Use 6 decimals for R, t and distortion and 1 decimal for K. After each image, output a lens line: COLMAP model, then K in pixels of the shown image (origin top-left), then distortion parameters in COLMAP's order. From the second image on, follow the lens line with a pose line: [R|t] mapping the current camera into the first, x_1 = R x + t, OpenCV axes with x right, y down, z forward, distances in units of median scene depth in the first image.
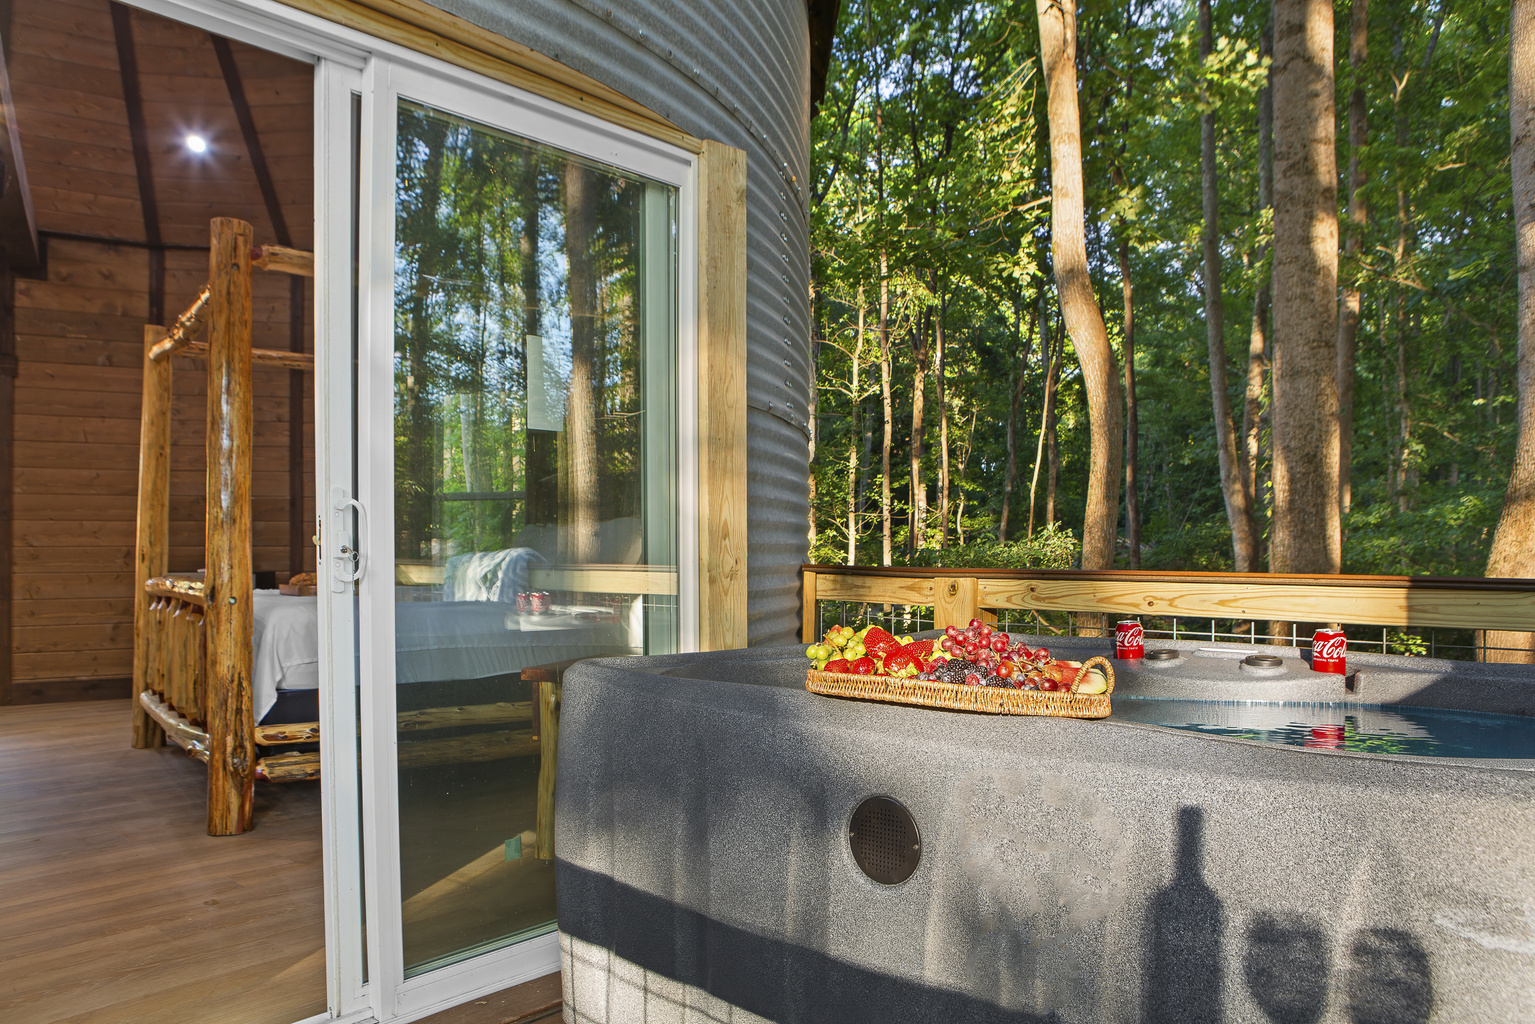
lens RADIAL K [[1088.3, 0, 767.5], [0, 1088.3, 518.4], [0, 0, 1]] dist [0.000268, 0.003577]
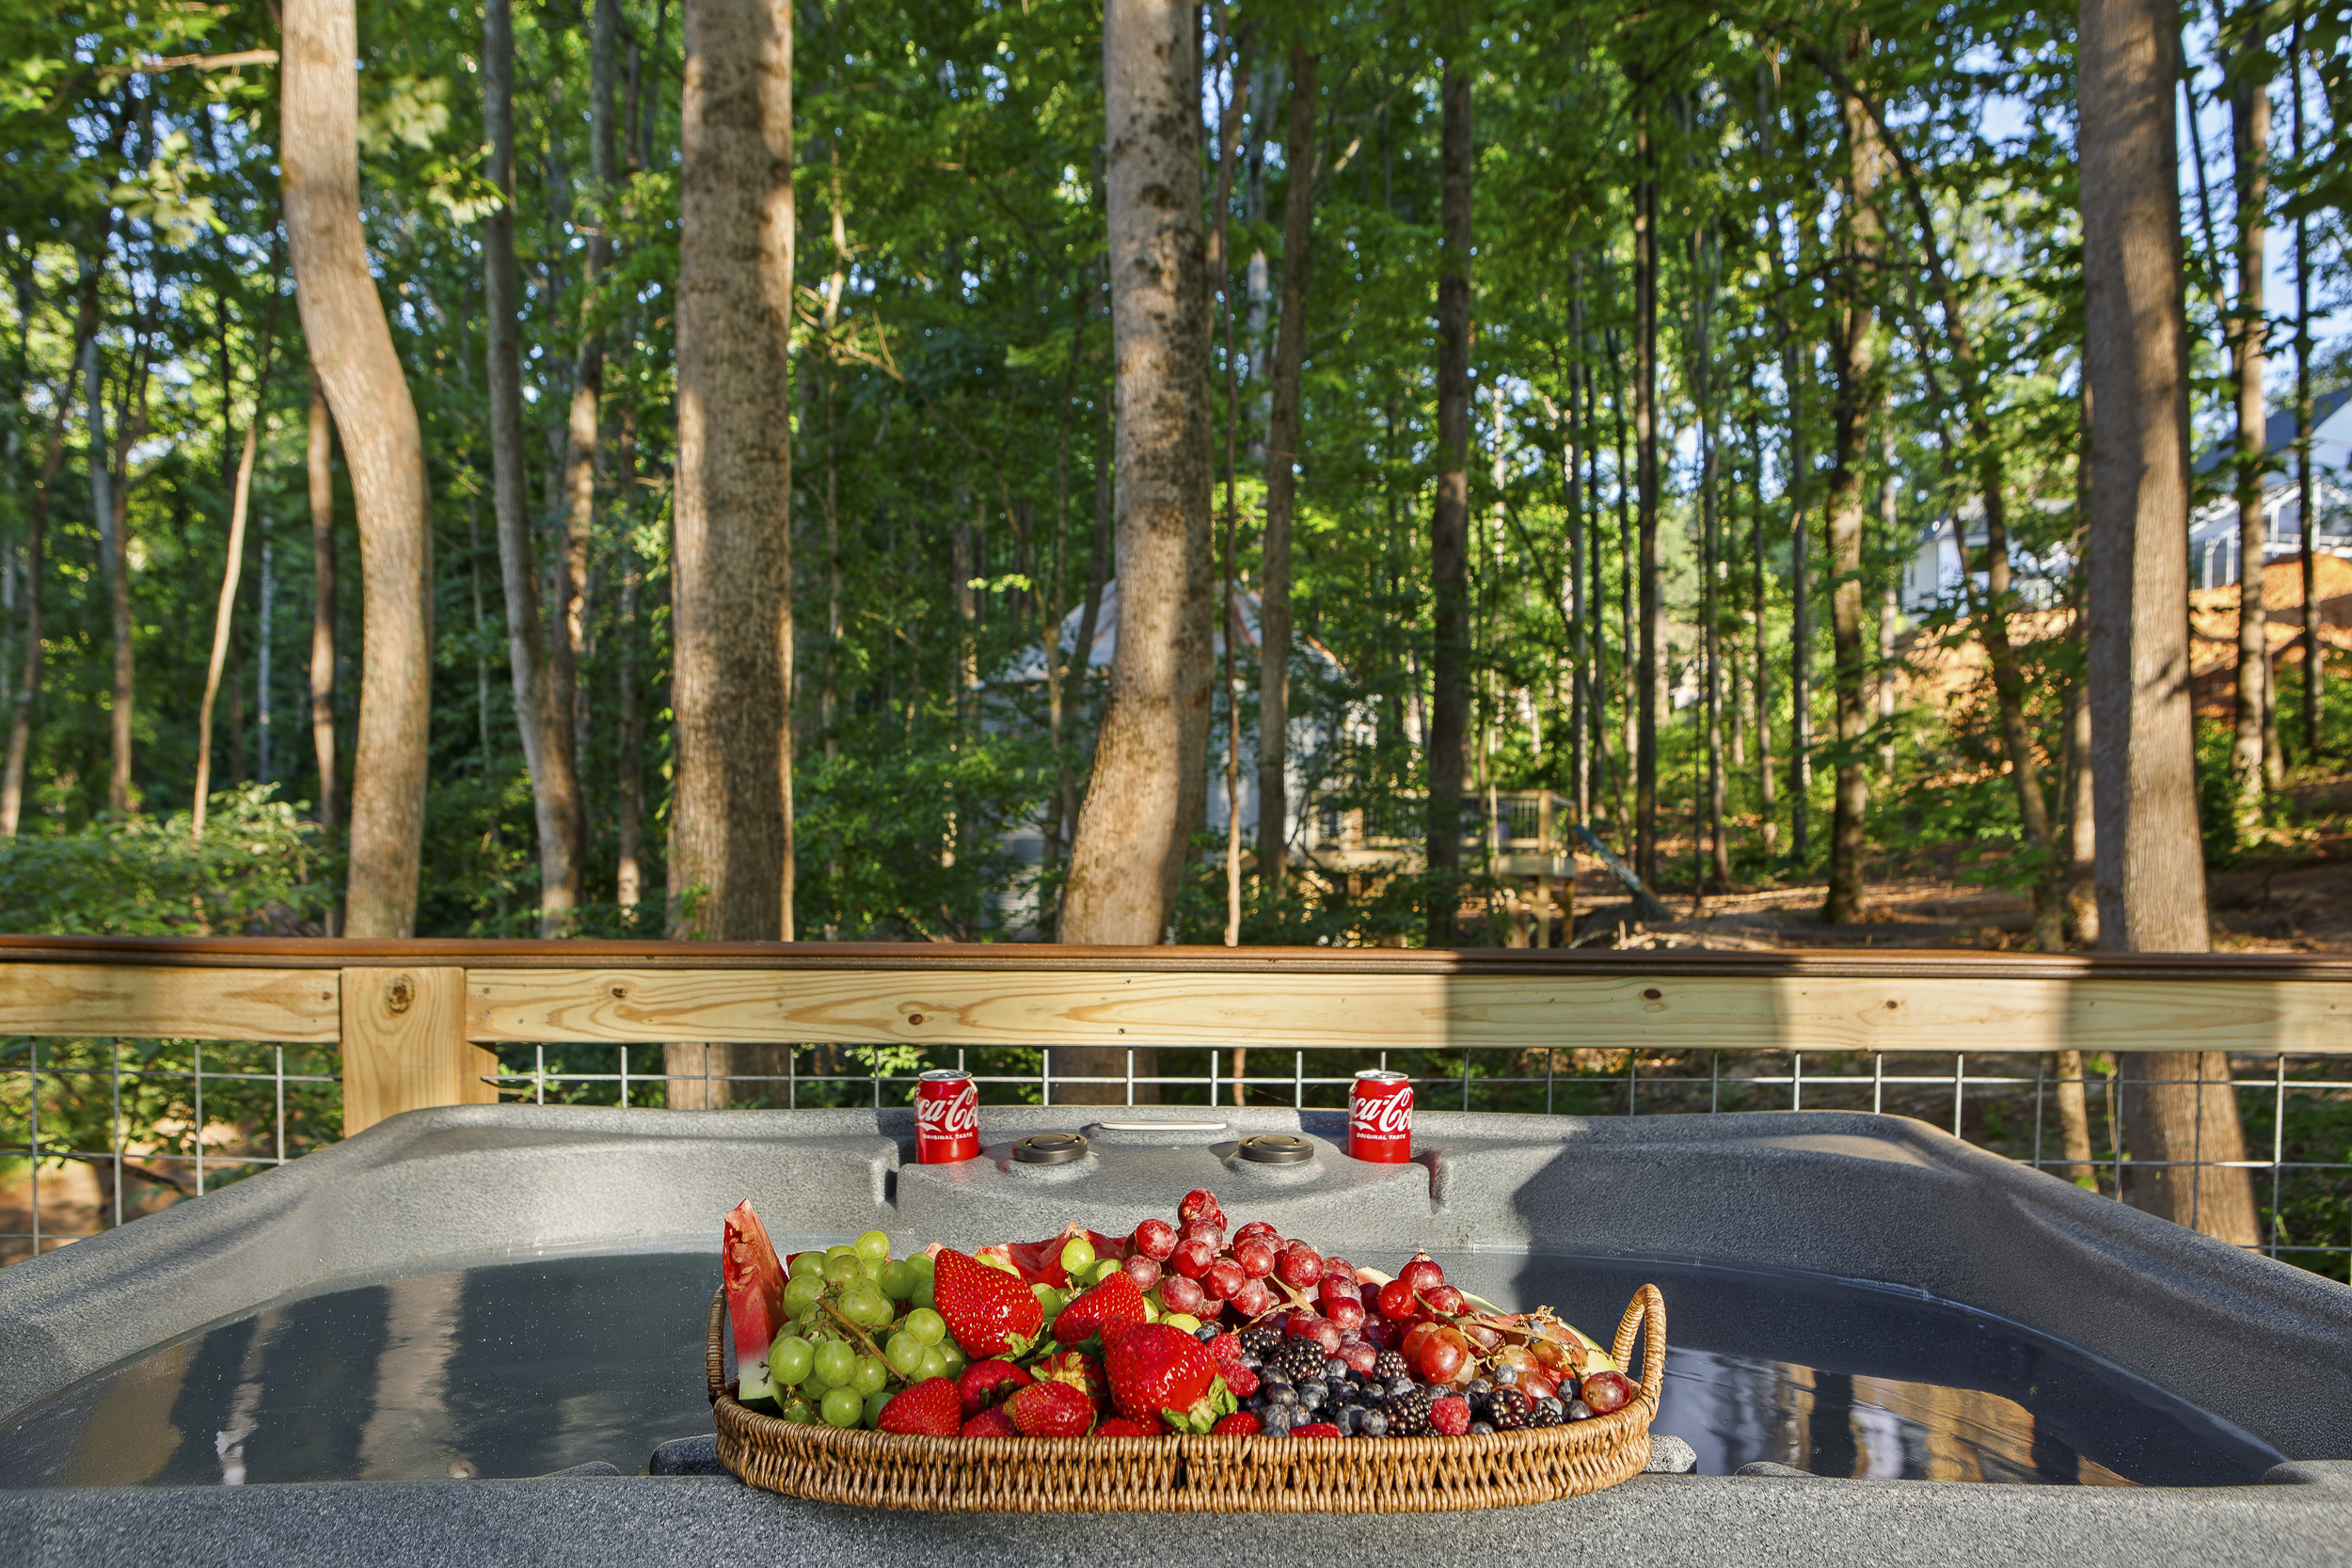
lens RADIAL K [[2178.3, 0, 1175.8], [0, 2178.3, 784.6], [0, 0, 1]] dist [0.006395, 0.000000]
pose [[0.750484, 0.013845, 0.660743, -0.056879], [-0.020176, 0.999795, 0.001967, -0.007621], [-0.660580, -0.014808, 0.750610, 0.097993]]
